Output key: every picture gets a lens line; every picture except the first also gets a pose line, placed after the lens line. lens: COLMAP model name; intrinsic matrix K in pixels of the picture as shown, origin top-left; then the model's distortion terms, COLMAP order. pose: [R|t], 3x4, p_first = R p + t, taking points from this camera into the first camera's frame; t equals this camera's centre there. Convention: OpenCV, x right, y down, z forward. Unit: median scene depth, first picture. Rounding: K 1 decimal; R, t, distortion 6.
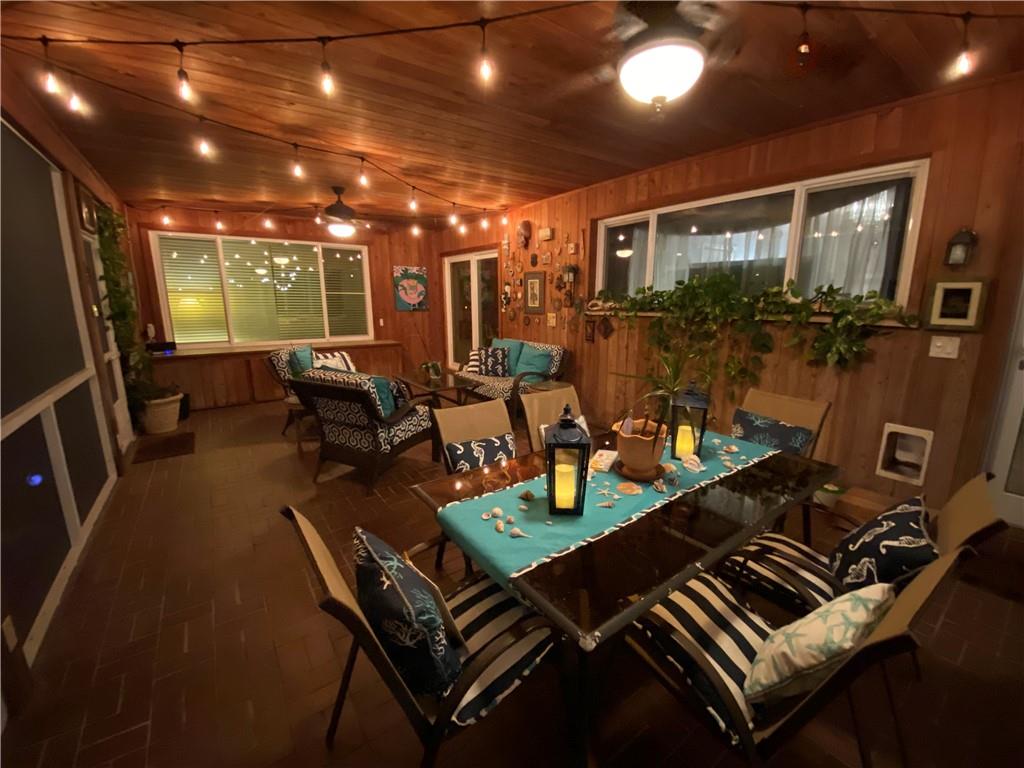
lens RADIAL K [[408.7, 0, 512.0], [0, 408.7, 384.0], [0, 0, 1]] dist [0.036676, -0.028667]
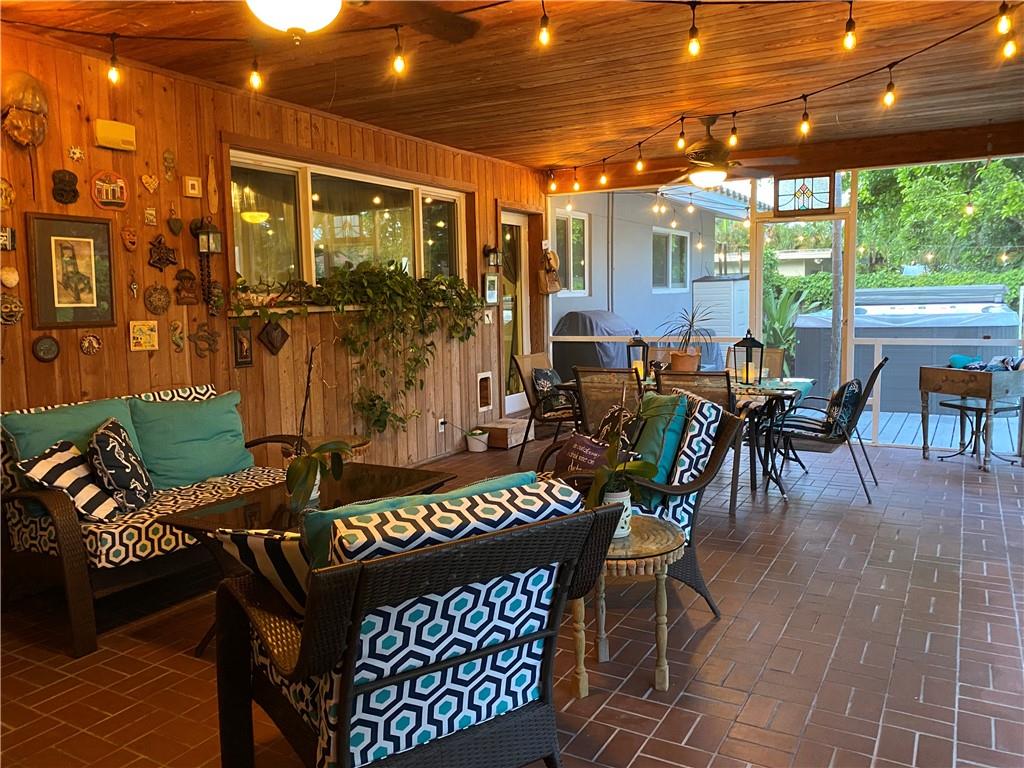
lens RADIAL K [[792.0, 0, 512.0], [0, 792.0, 384.0], [0, 0, 1]] dist [0.000877, 0.000047]
pose [[-0.408126, -0.097016, 0.907756, -0.863822], [0.204972, 0.959213, 0.194670, -0.202728], [-0.889618, 0.265515, -0.371594, 1.040081]]
